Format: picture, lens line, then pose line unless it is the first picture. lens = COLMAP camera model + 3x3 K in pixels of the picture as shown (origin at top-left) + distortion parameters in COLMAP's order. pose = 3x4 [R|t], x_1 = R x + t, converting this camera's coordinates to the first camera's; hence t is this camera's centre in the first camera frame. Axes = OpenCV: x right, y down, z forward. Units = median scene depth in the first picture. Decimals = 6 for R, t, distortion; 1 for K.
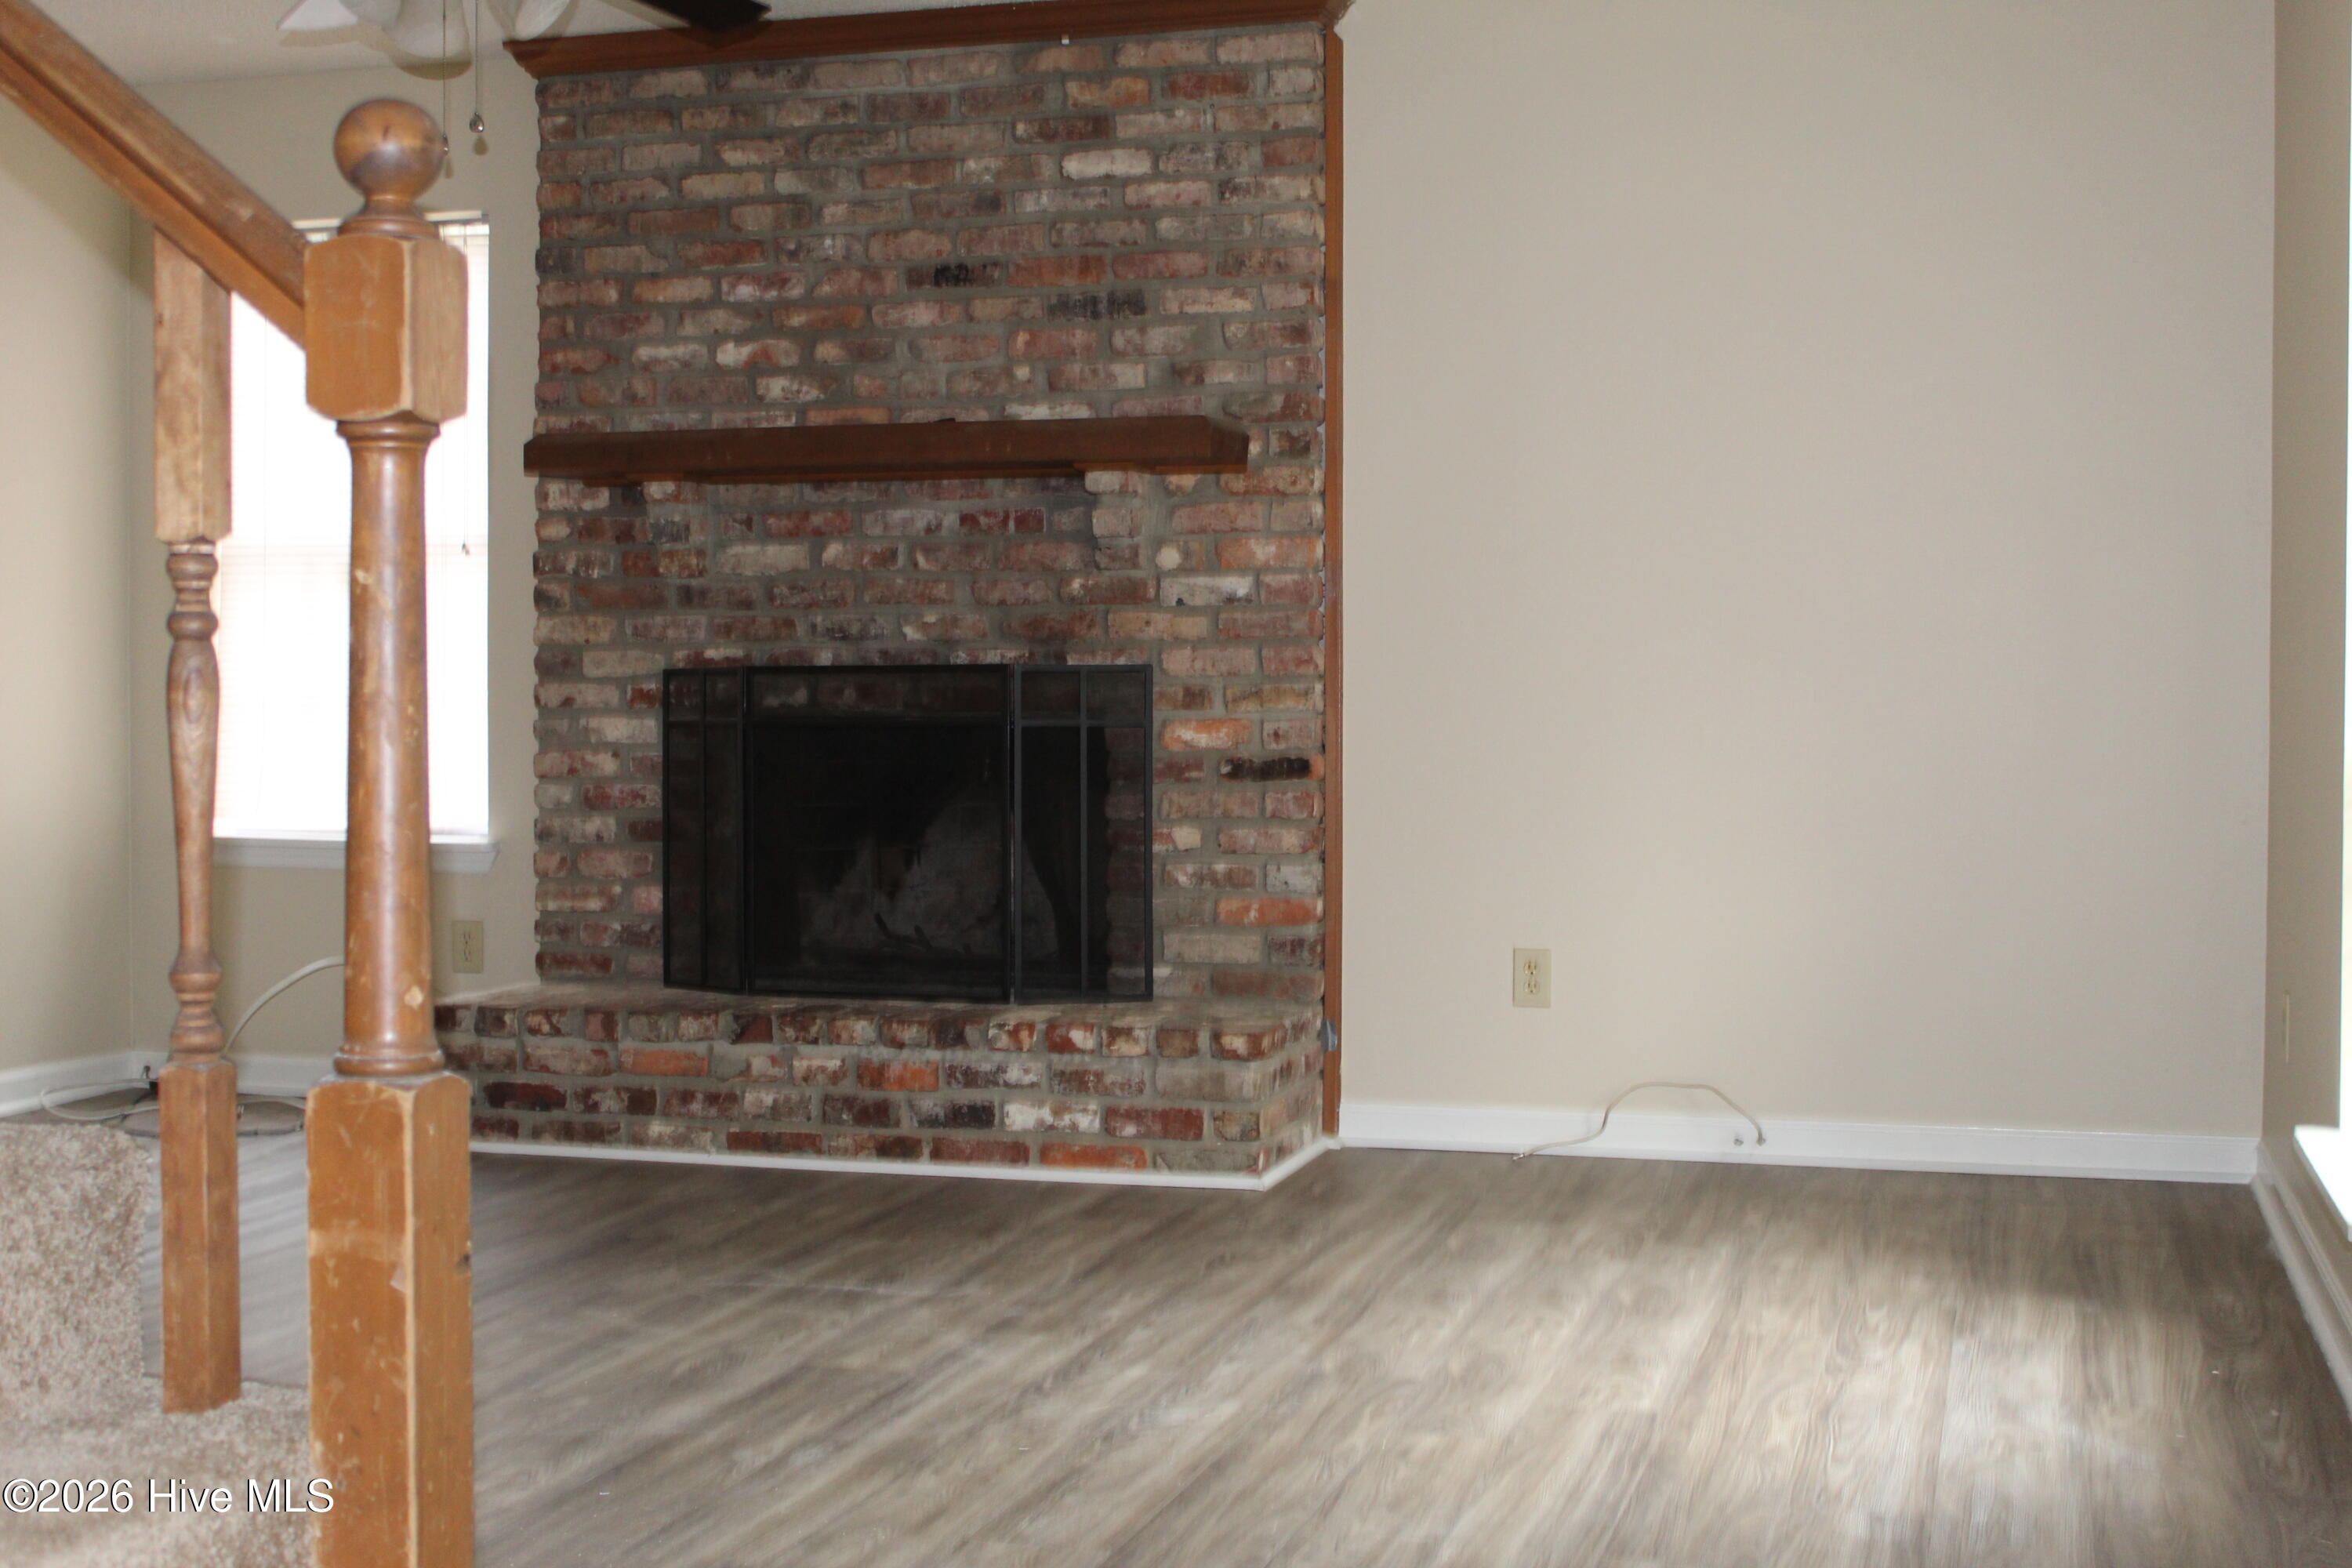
lens RADIAL K [[2916.3, 0, 1176.0], [0, 2916.3, 784.0], [0, 0, 1]] dist [-0.092870, 0.183167]
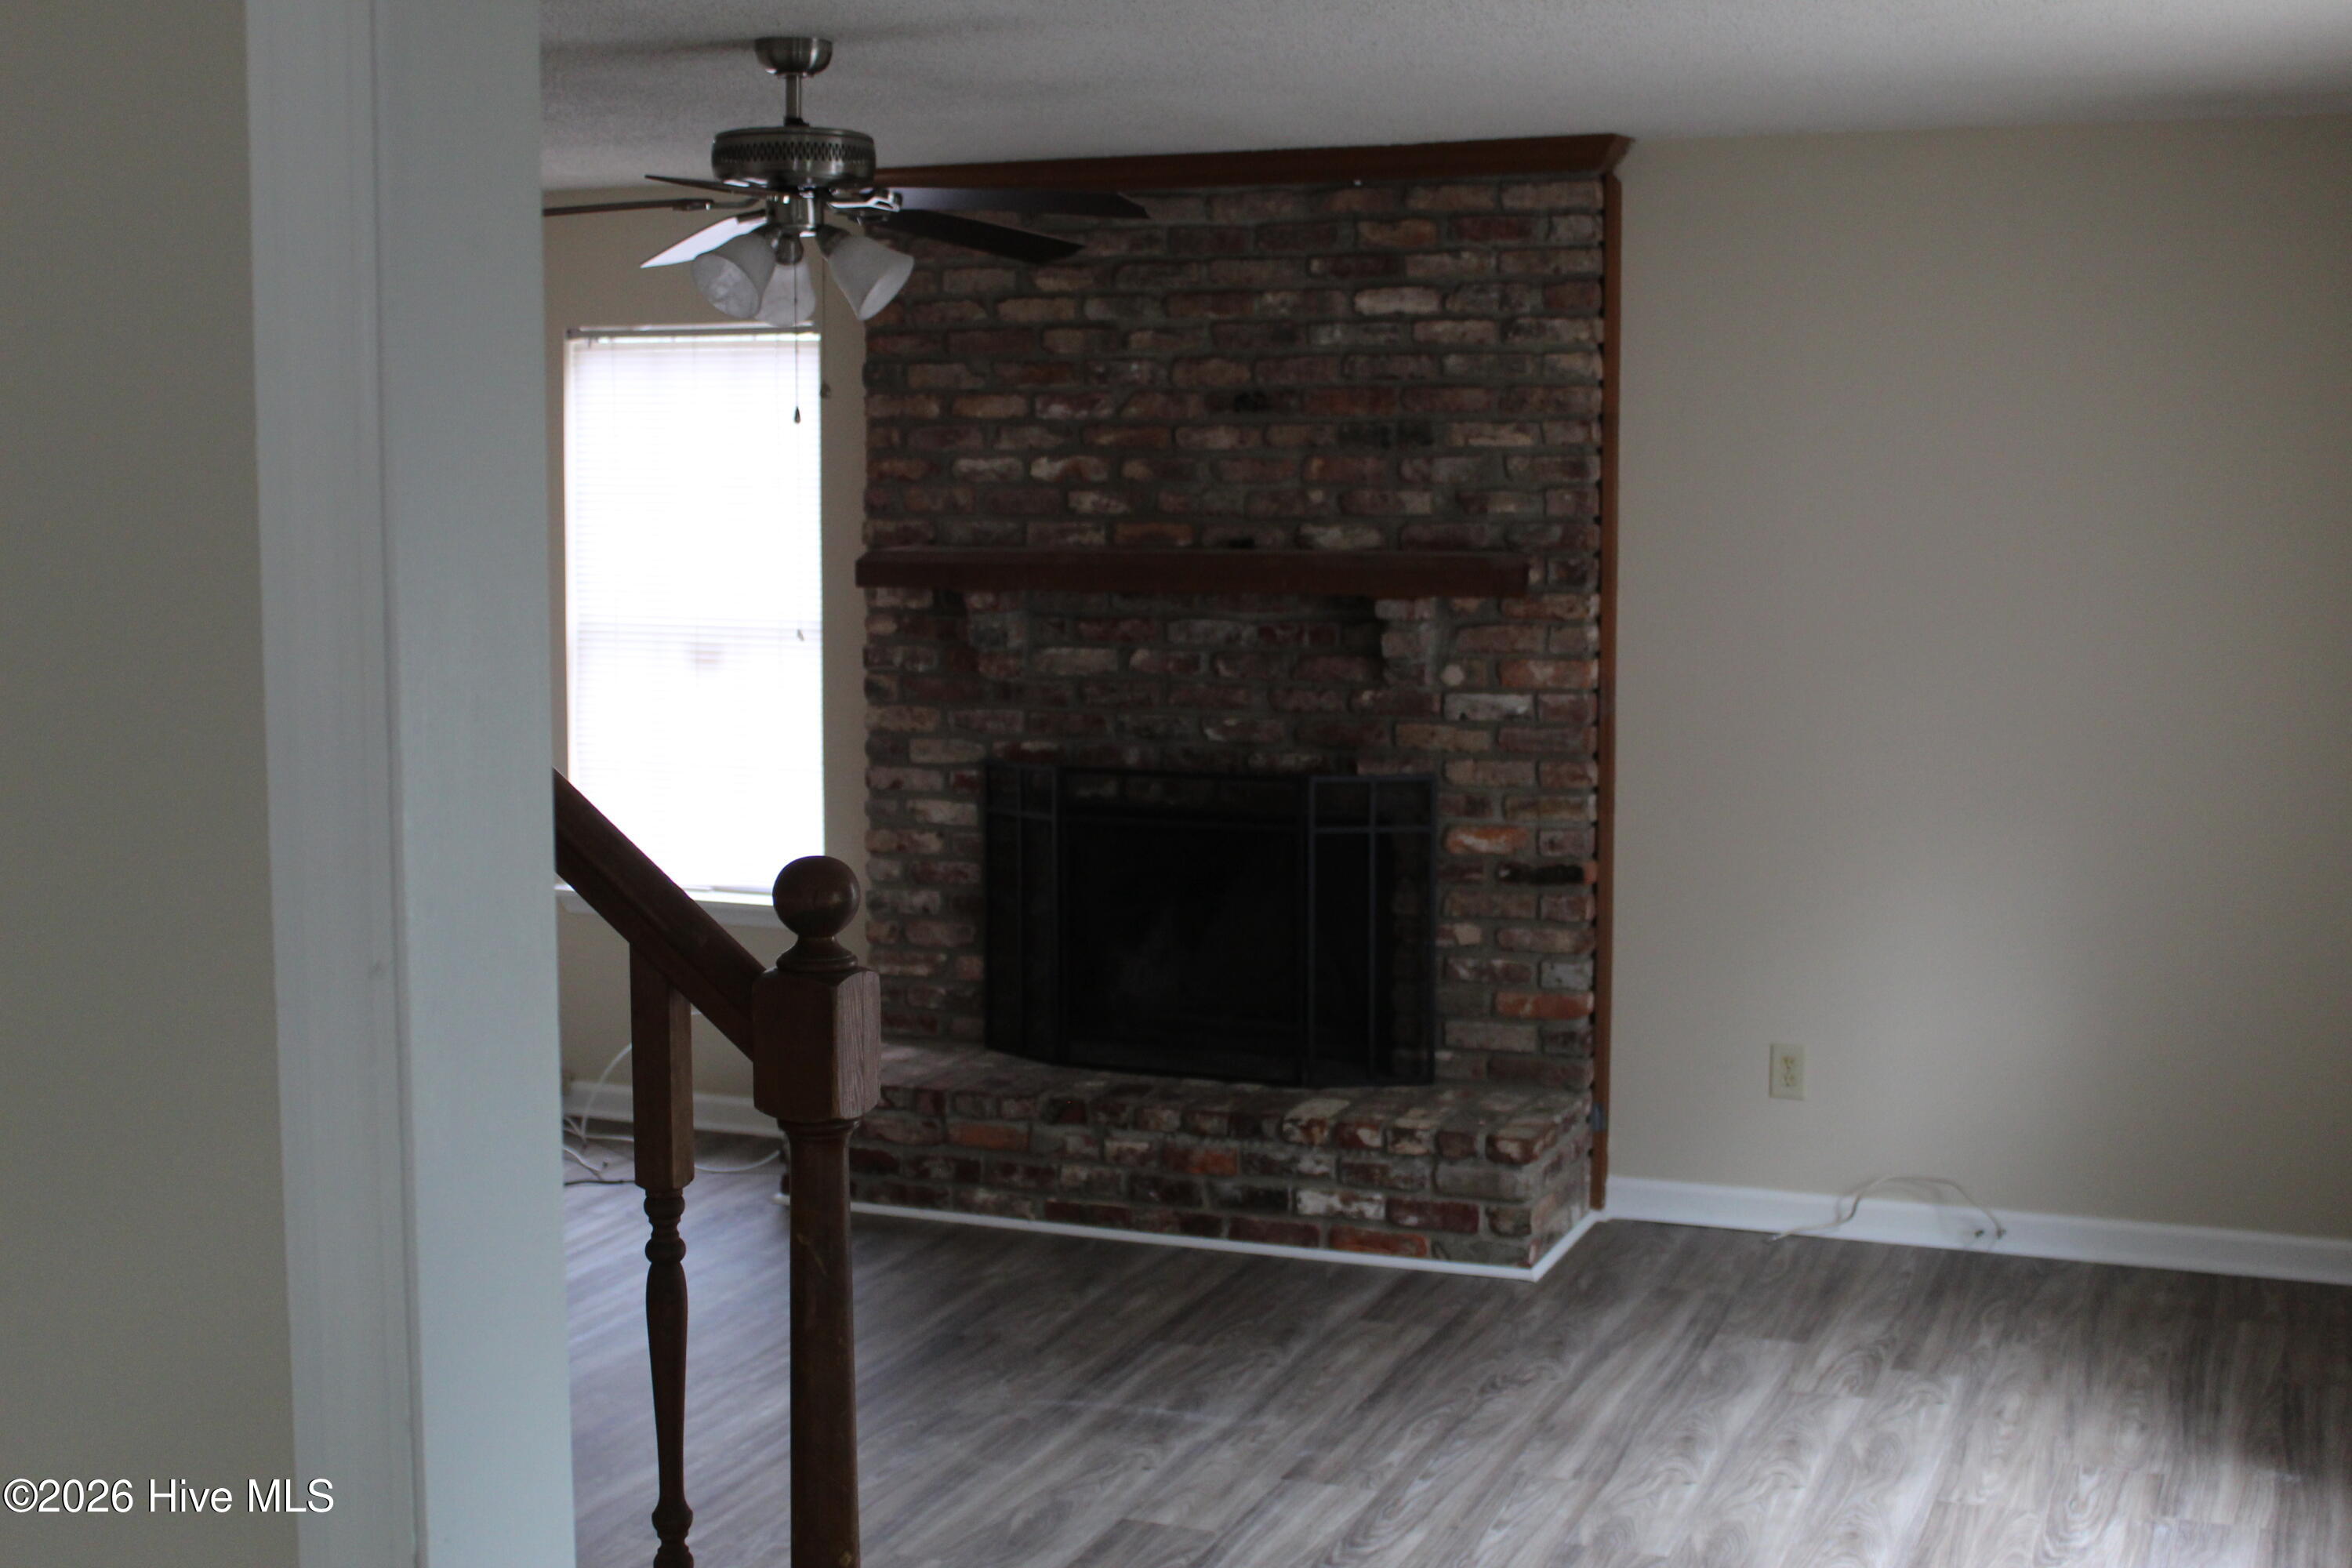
lens RADIAL K [[2916.3, 0, 1176.0], [0, 2916.3, 784.0], [0, 0, 1]] dist [-0.092870, 0.183167]
pose [[0.995173, 0.008308, -0.097781, 0.001300], [-0.000608, 0.996913, 0.078517, -0.122364], [0.098132, -0.078079, 0.992106, -0.074883]]
